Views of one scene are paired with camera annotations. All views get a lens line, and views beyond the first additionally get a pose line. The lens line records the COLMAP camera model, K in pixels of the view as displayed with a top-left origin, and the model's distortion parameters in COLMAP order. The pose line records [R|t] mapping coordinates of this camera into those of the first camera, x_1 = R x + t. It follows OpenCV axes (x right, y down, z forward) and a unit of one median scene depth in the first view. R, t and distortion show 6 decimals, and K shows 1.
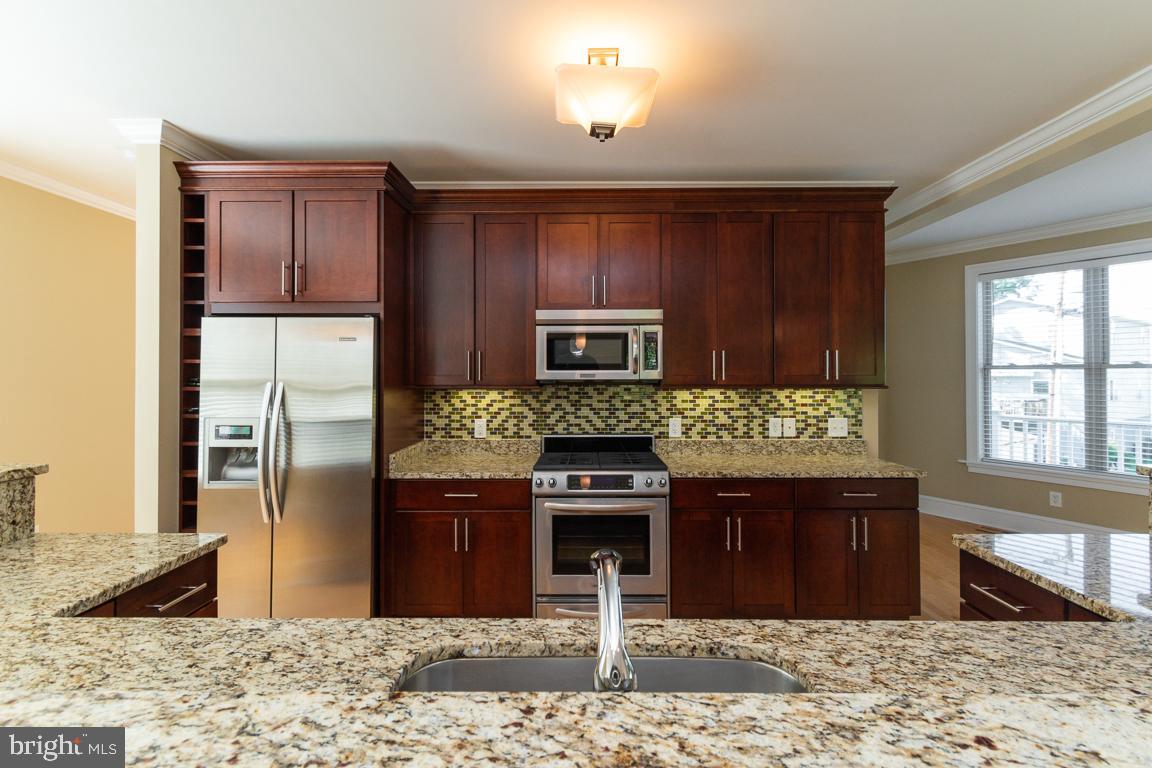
lens RADIAL K [[522.2, 0, 584.5], [0, 522.2, 377.8], [0, 0, 1]] dist [0.002367, 0.000326]
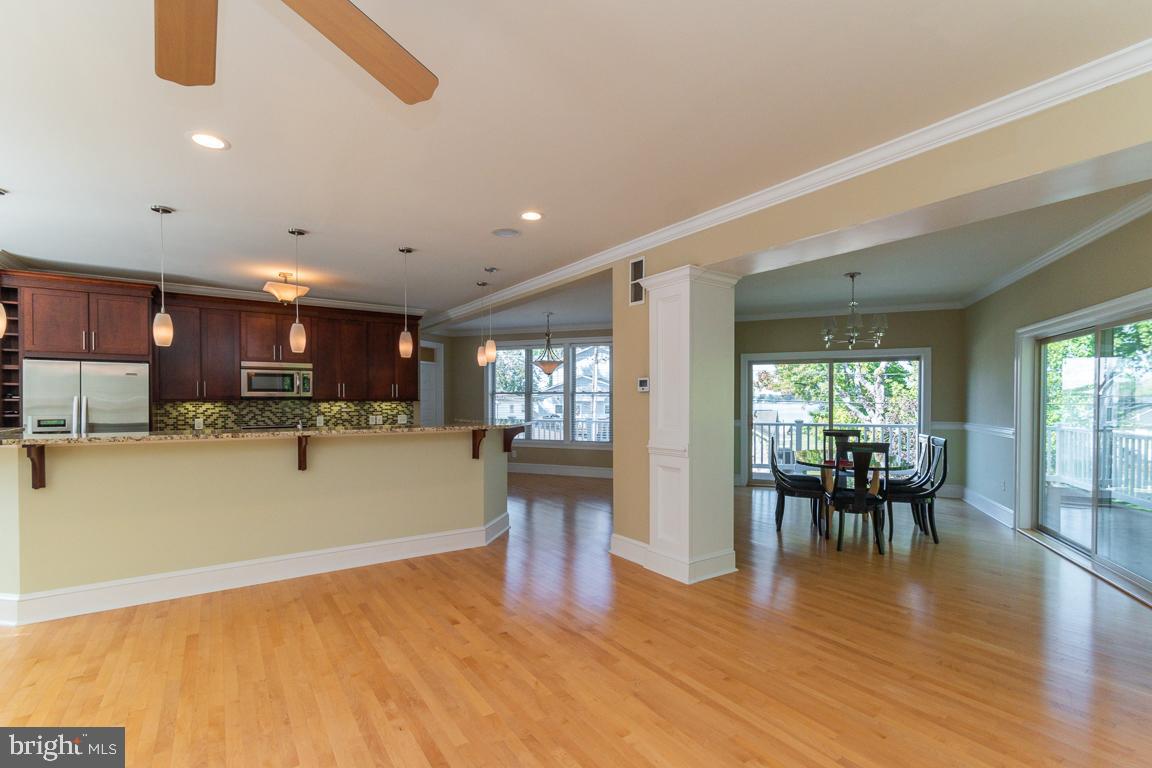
lens RADIAL K [[520.9, 0, 580.5], [0, 520.9, 405.2], [0, 0, 1]] dist [0.003520, 0.000250]
pose [[0.815330, -0.003192, 0.578988, -0.169001], [0.003495, 0.999994, 0.000591, 0.036141], [-0.578986, 0.001541, 0.815336, -1.205223]]
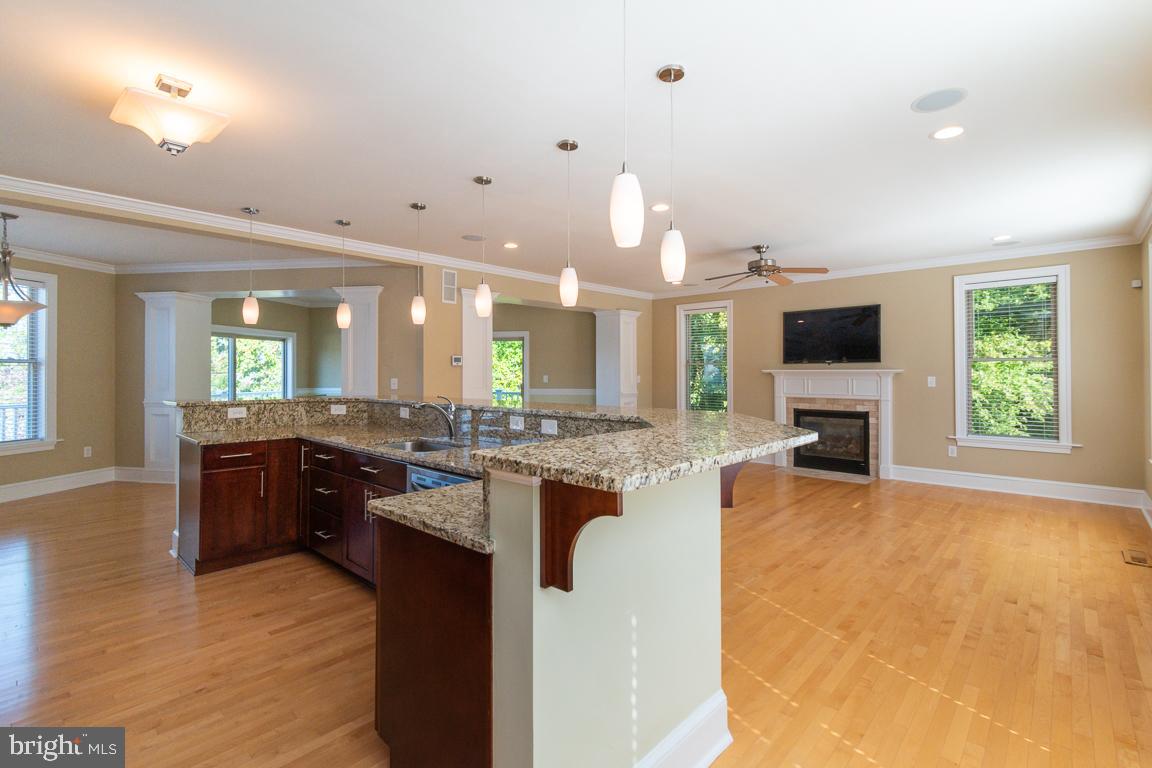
lens RADIAL K [[521.5, 0, 587.9], [0, 521.5, 388.7], [0, 0, 1]] dist [0.003103, 0.000468]
pose [[-0.746481, -0.018277, 0.665156, -0.852272], [0.009198, 0.999244, 0.037779, 0.020913], [-0.665343, 0.034320, -0.745748, 0.741379]]
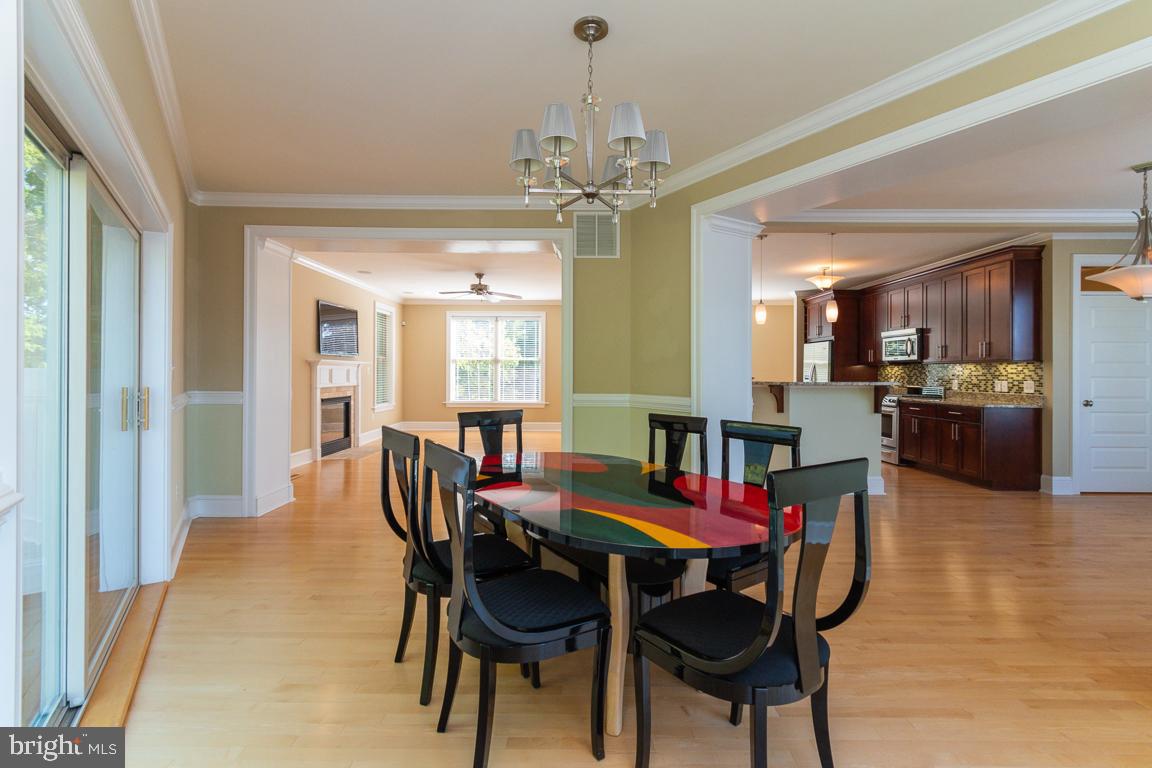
lens RADIAL K [[519.1, 0, 574.5], [0, 519.1, 391.0], [0, 0, 1]] dist [0.013143, -0.000069]
pose [[0.011013, 0.039067, -0.999176, 2.083685], [-0.011072, 0.999180, 0.038945, 0.058839], [0.999878, 0.010634, 0.011436, -0.423027]]
